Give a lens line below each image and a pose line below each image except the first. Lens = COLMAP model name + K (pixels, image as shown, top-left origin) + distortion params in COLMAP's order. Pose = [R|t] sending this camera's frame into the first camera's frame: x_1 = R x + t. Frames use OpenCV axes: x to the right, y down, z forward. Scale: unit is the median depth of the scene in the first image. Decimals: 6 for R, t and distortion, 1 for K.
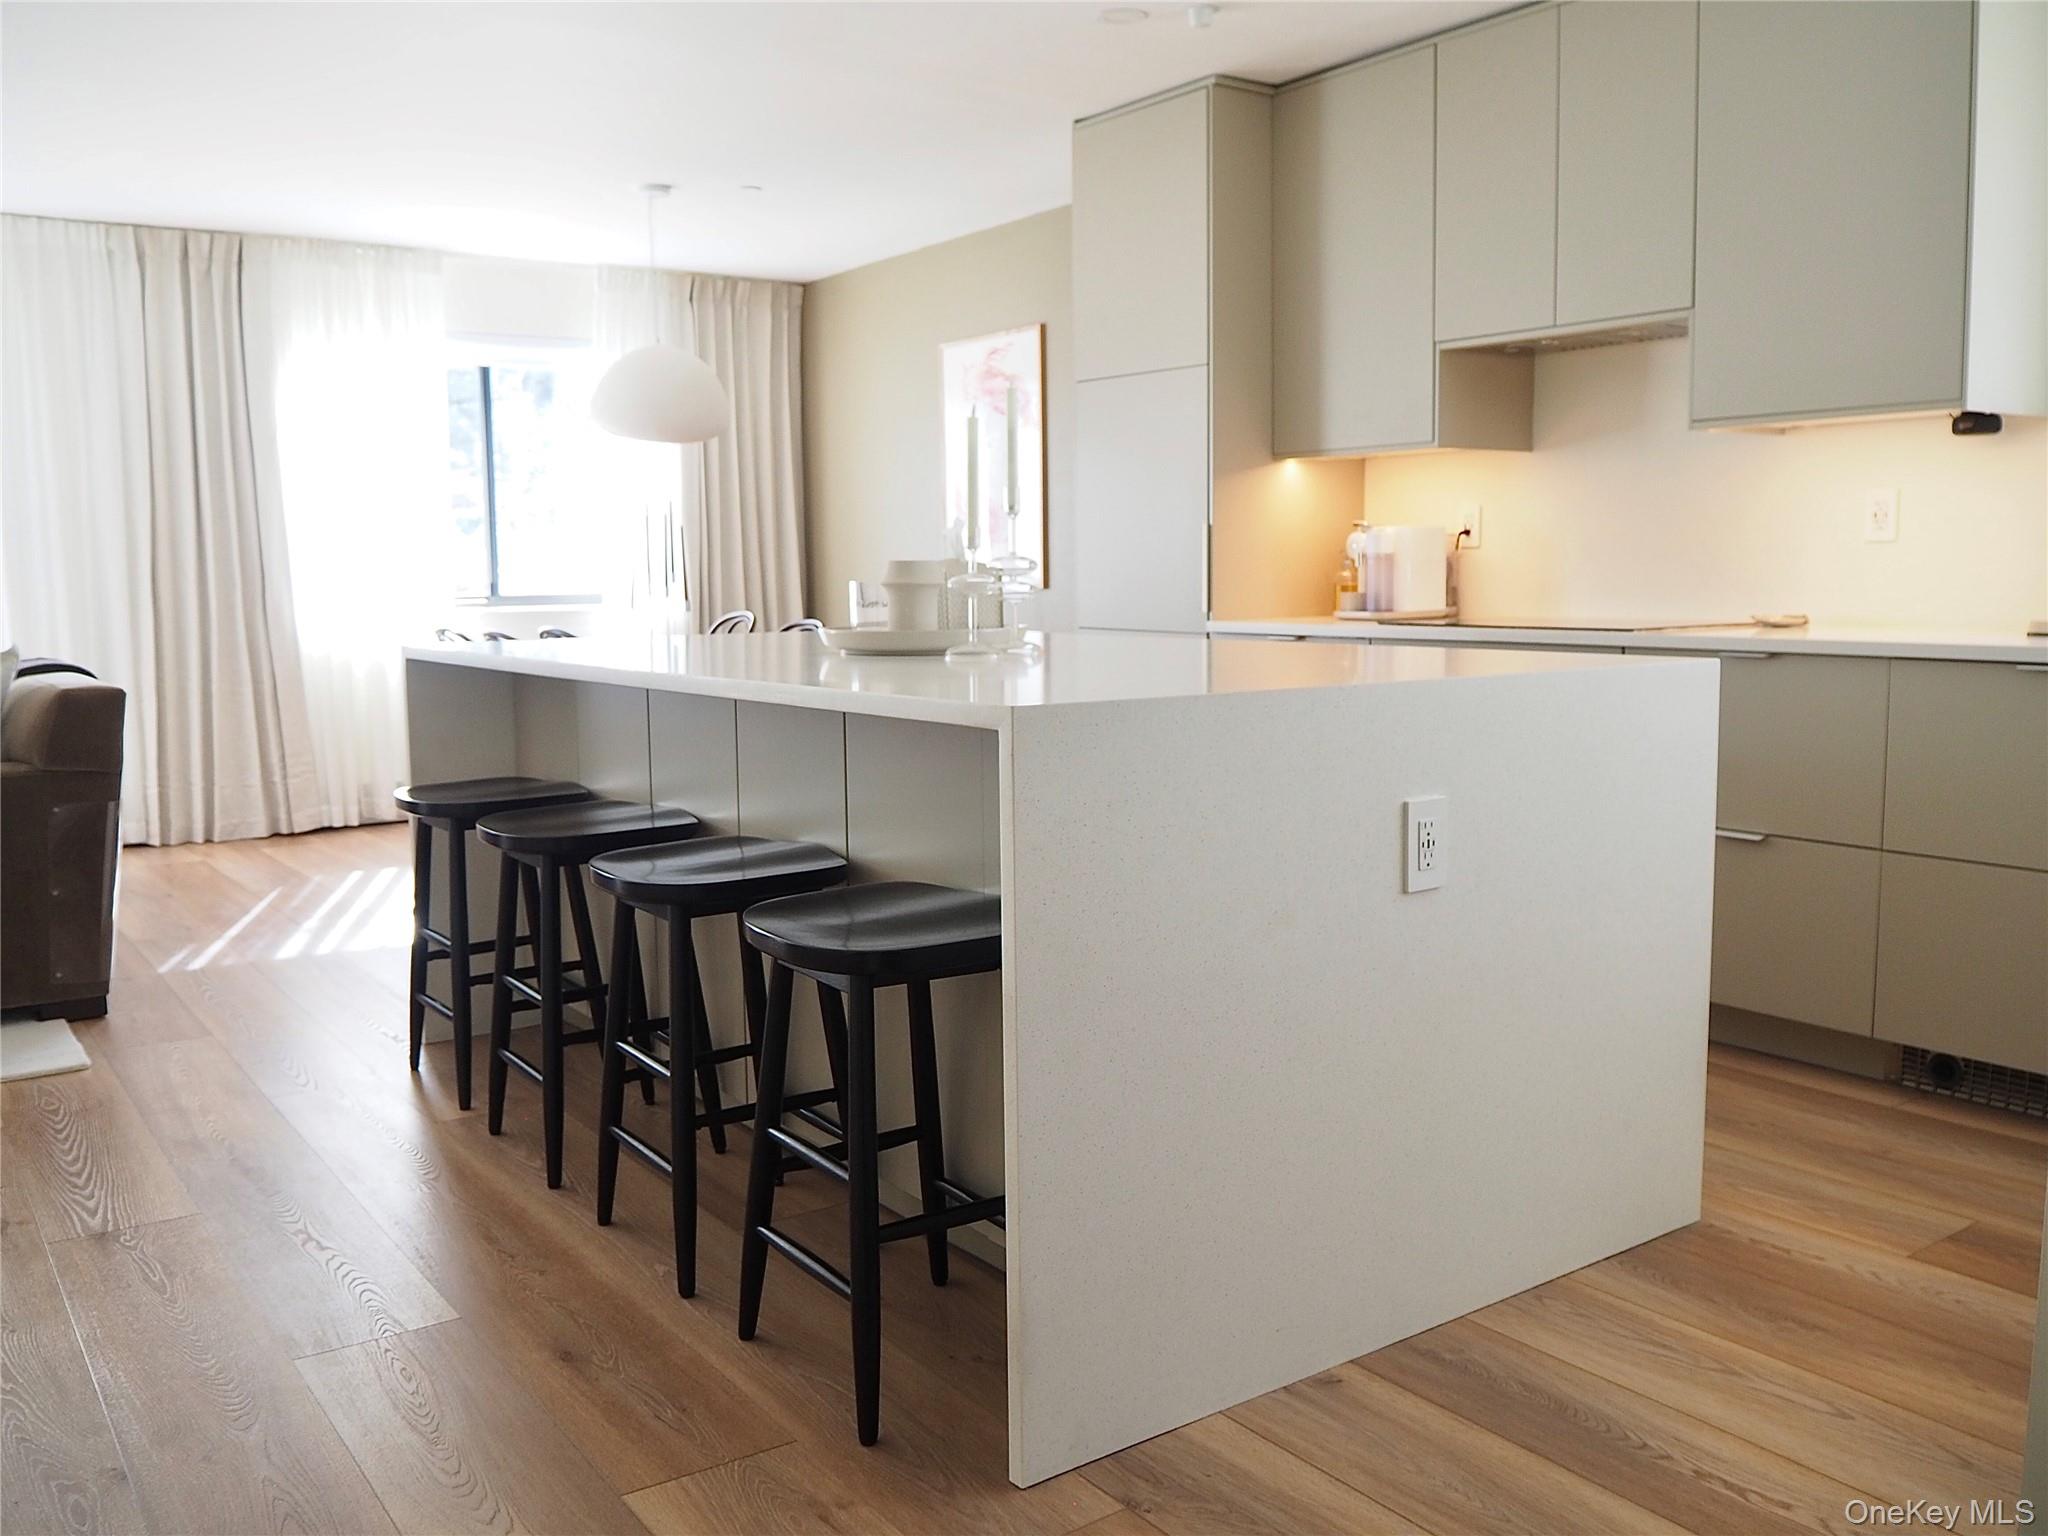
lens RADIAL K [[1715.2, 0, 1031.1], [0, 1715.2, 765.1], [0, 0, 1]] dist [-0.049884, 0.021587]
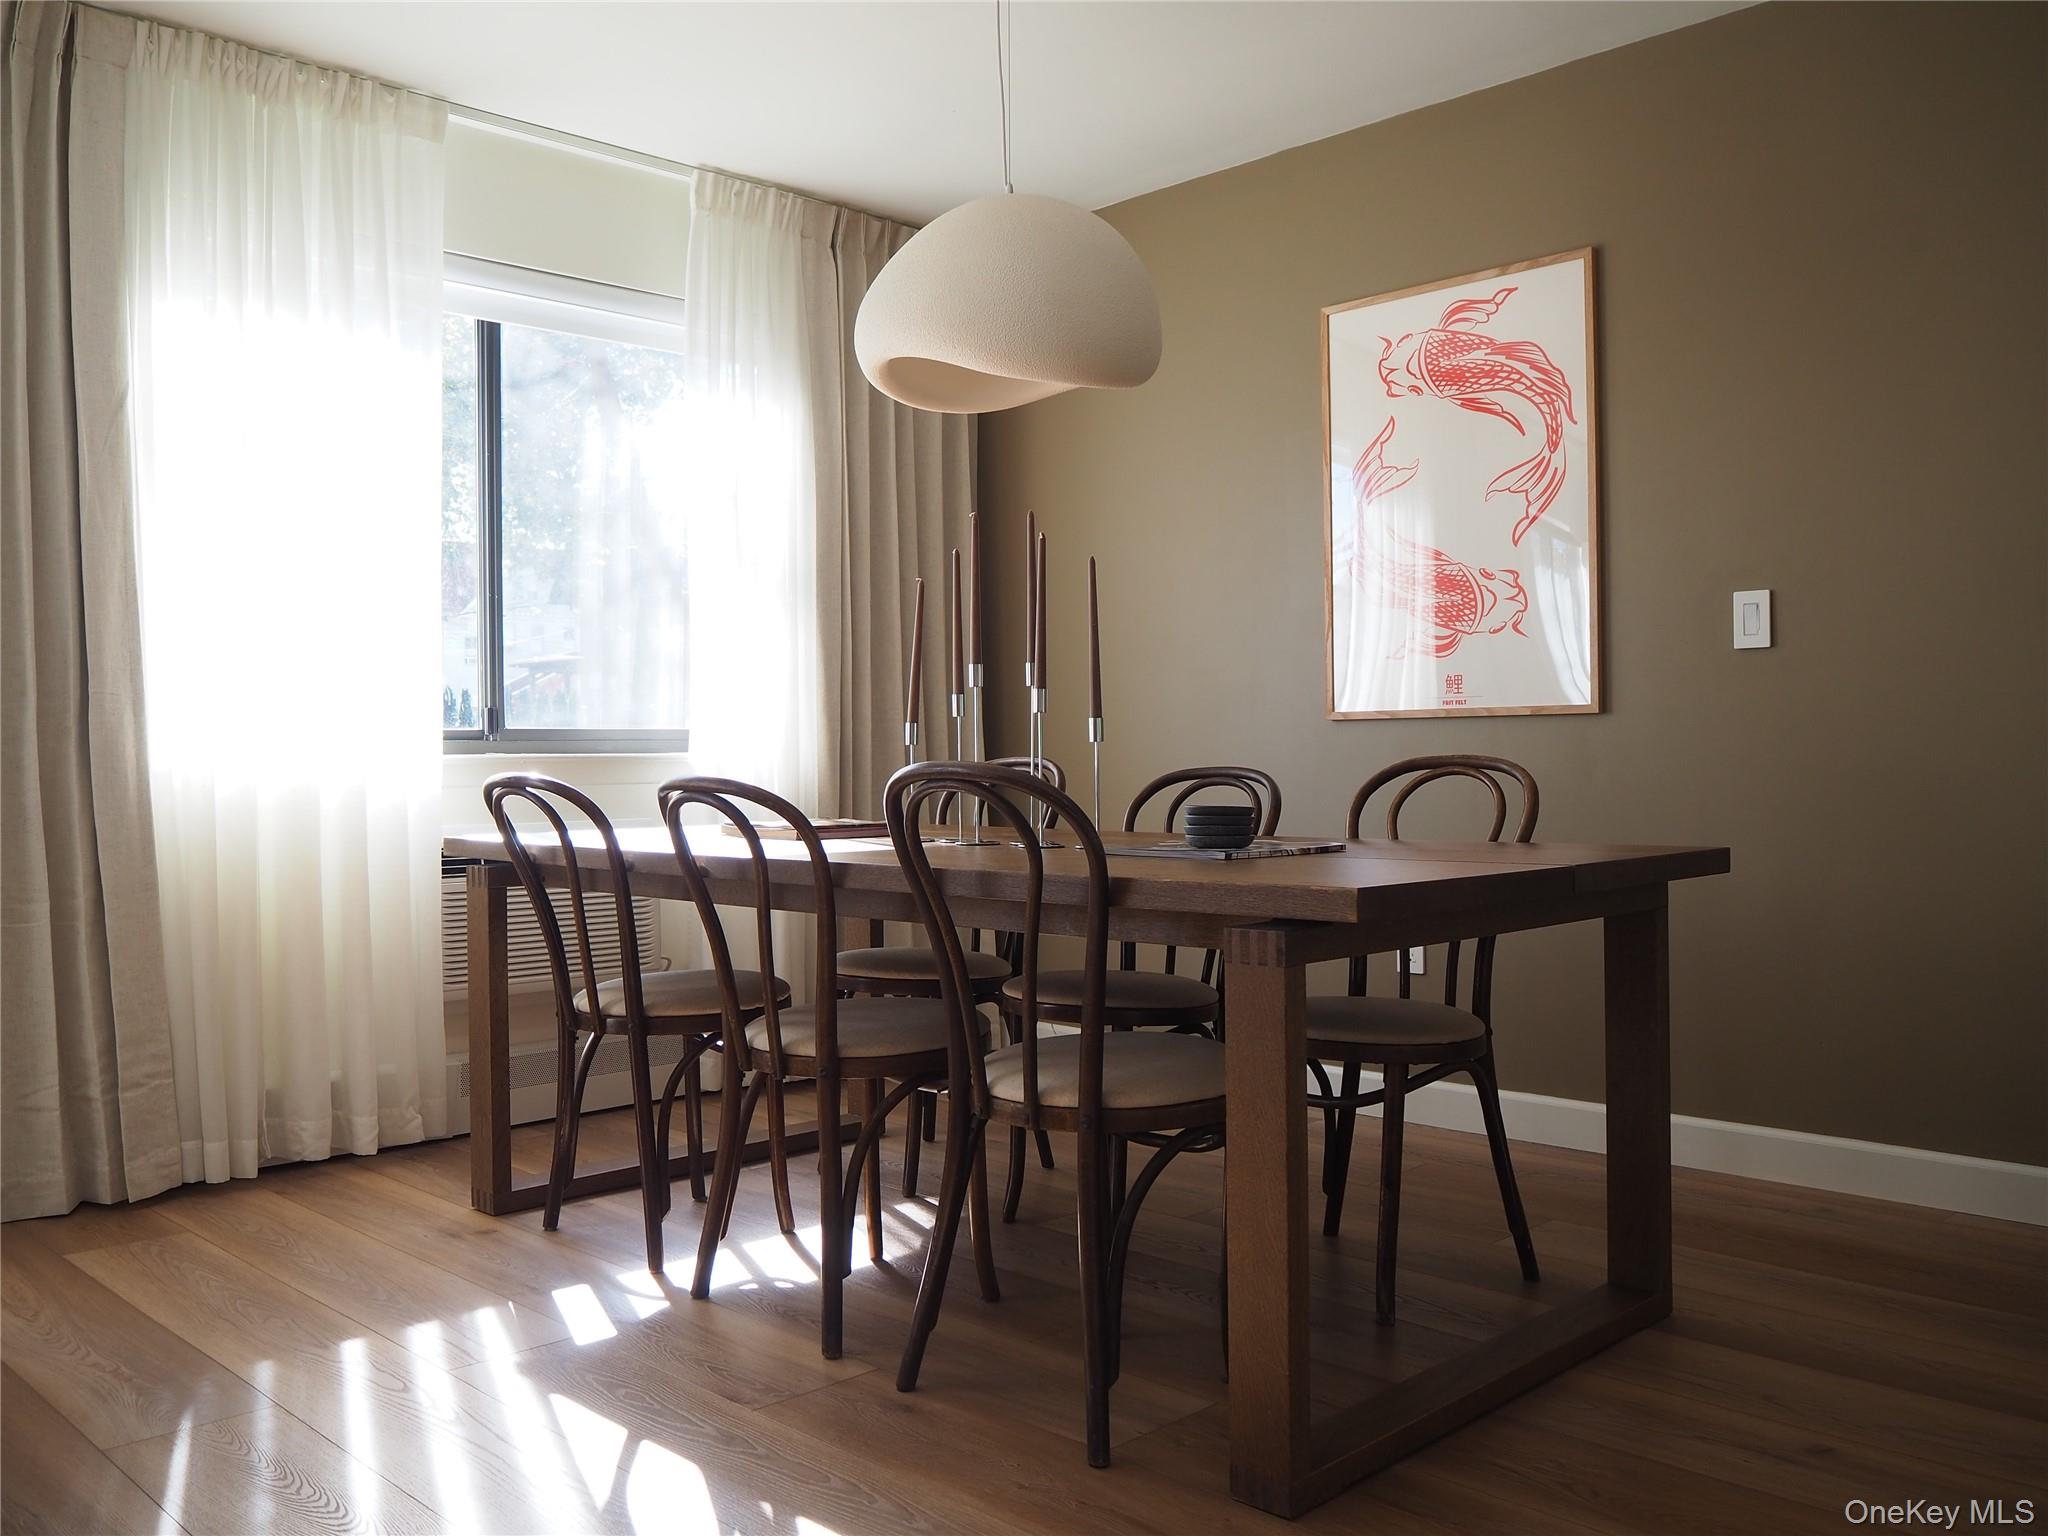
lens RADIAL K [[1709.2, 0, 1024.0], [0, 1709.2, 768.0], [0, 0, 1]] dist [-0.075202, 0.052470]
pose [[0.987276, 0.000837, 0.159012, -0.267801], [0.016257, 0.994215, -0.106172, -0.029902], [-0.158181, 0.107406, 0.981551, 0.496093]]
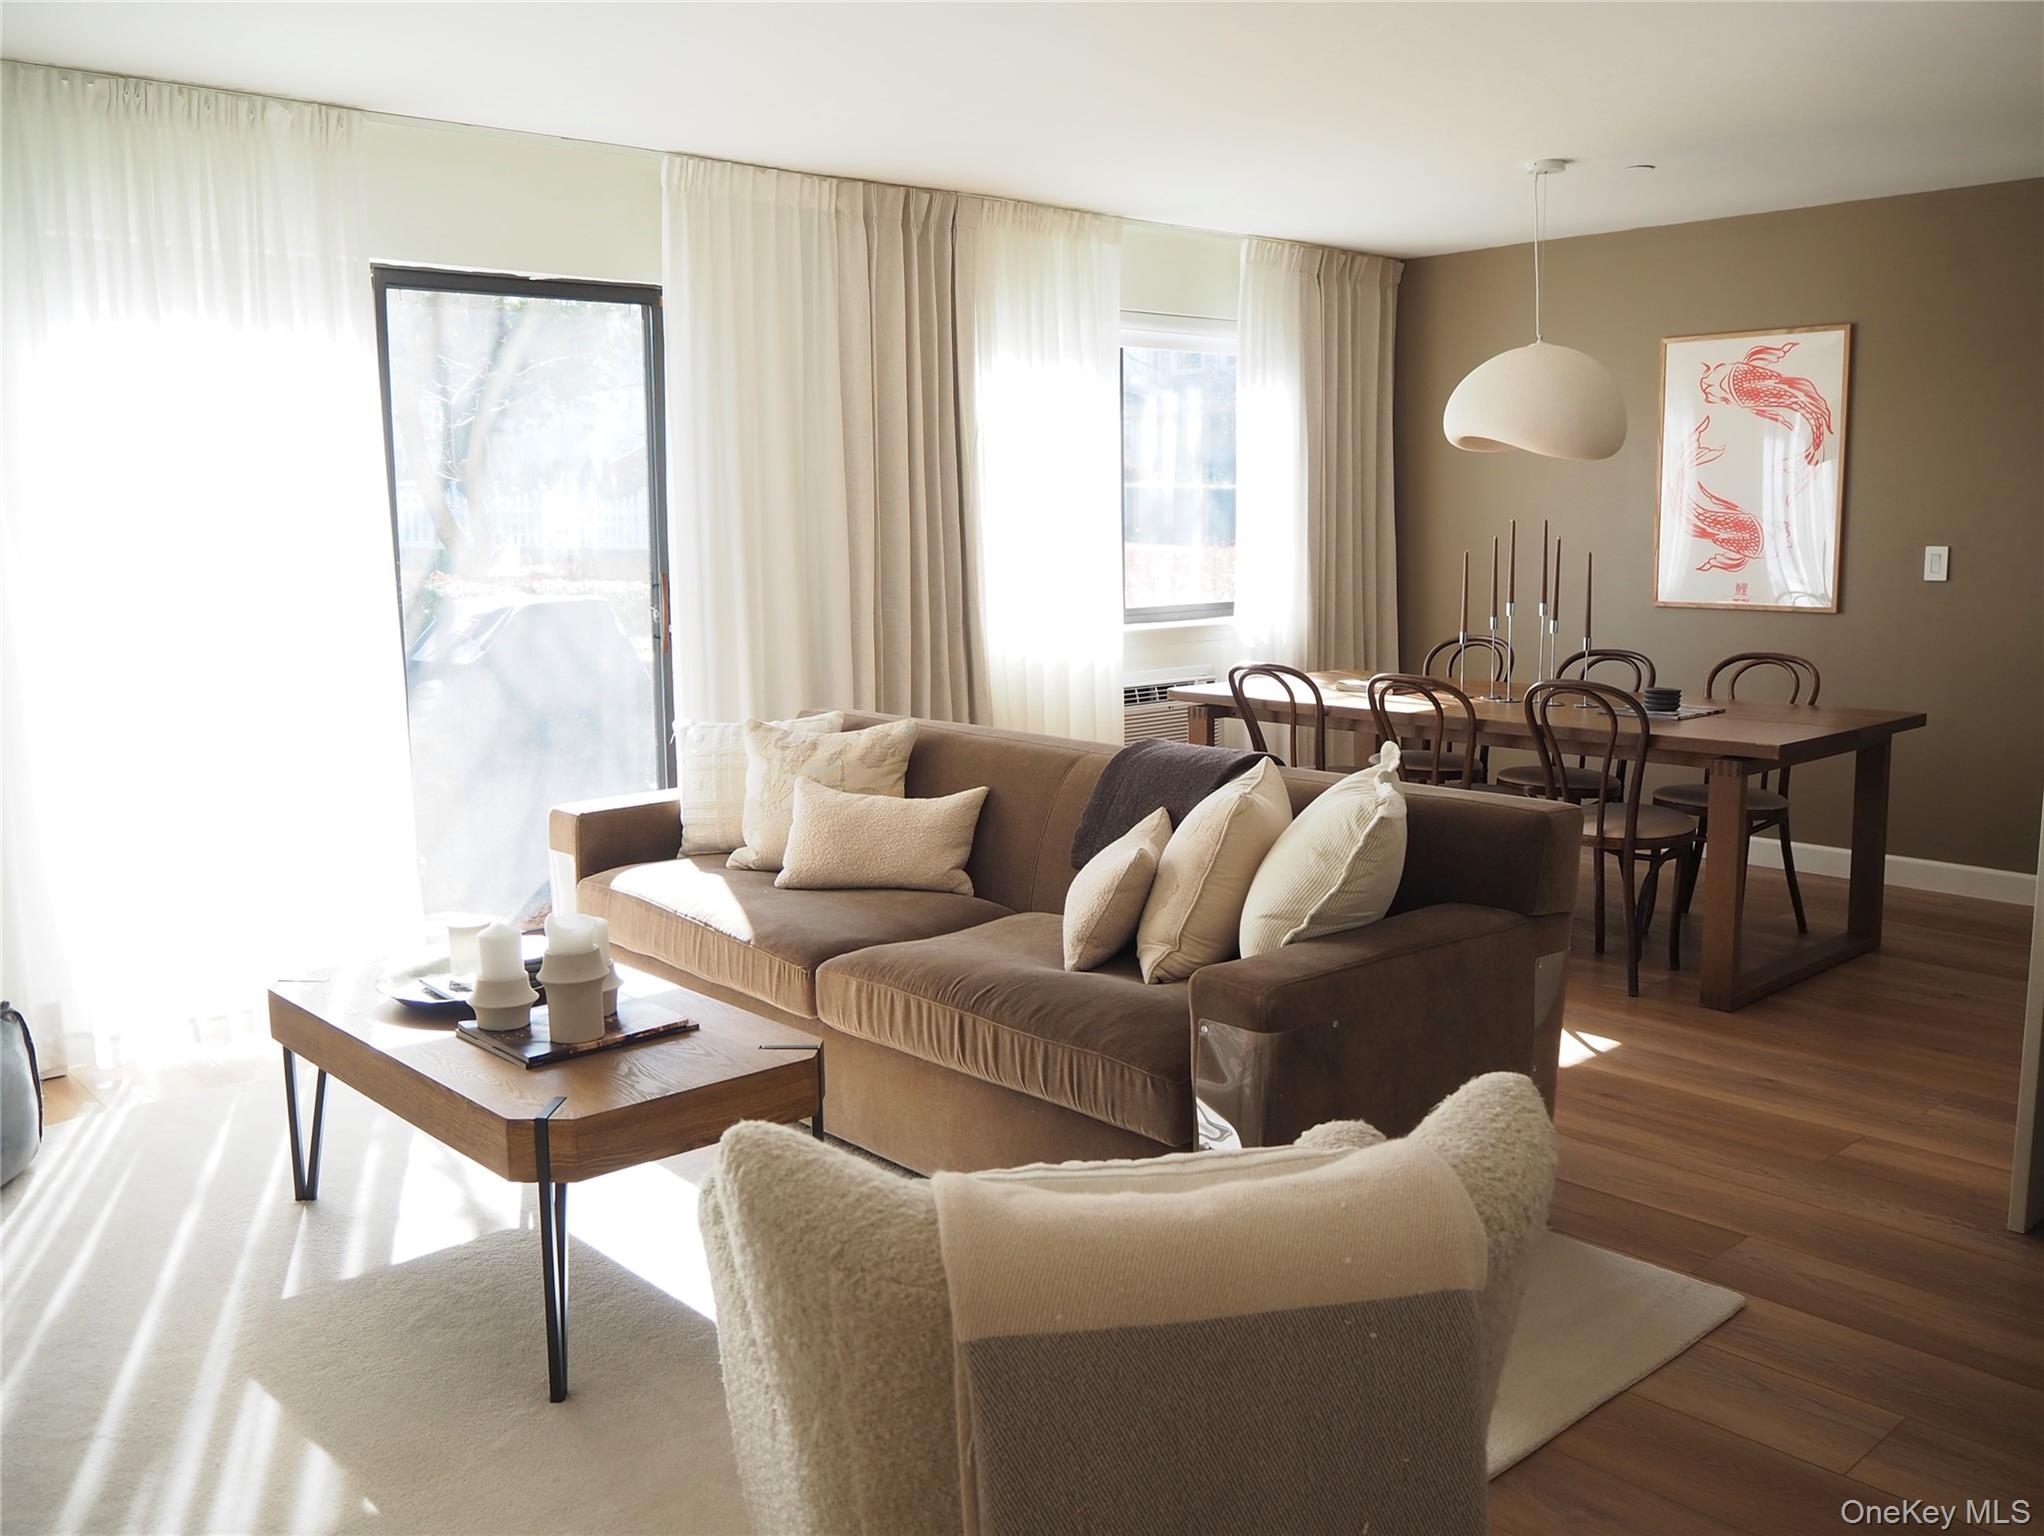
lens RADIAL K [[1717.2, 0, 1034.3], [0, 1717.2, 771.2], [0, 0, 1]] dist [-0.050905, 0.008305]
pose [[0.993303, -0.016162, 0.114406, -0.532817], [0.011949, 0.999228, 0.037421, -0.057627], [-0.114922, -0.035803, 0.992729, 0.141363]]
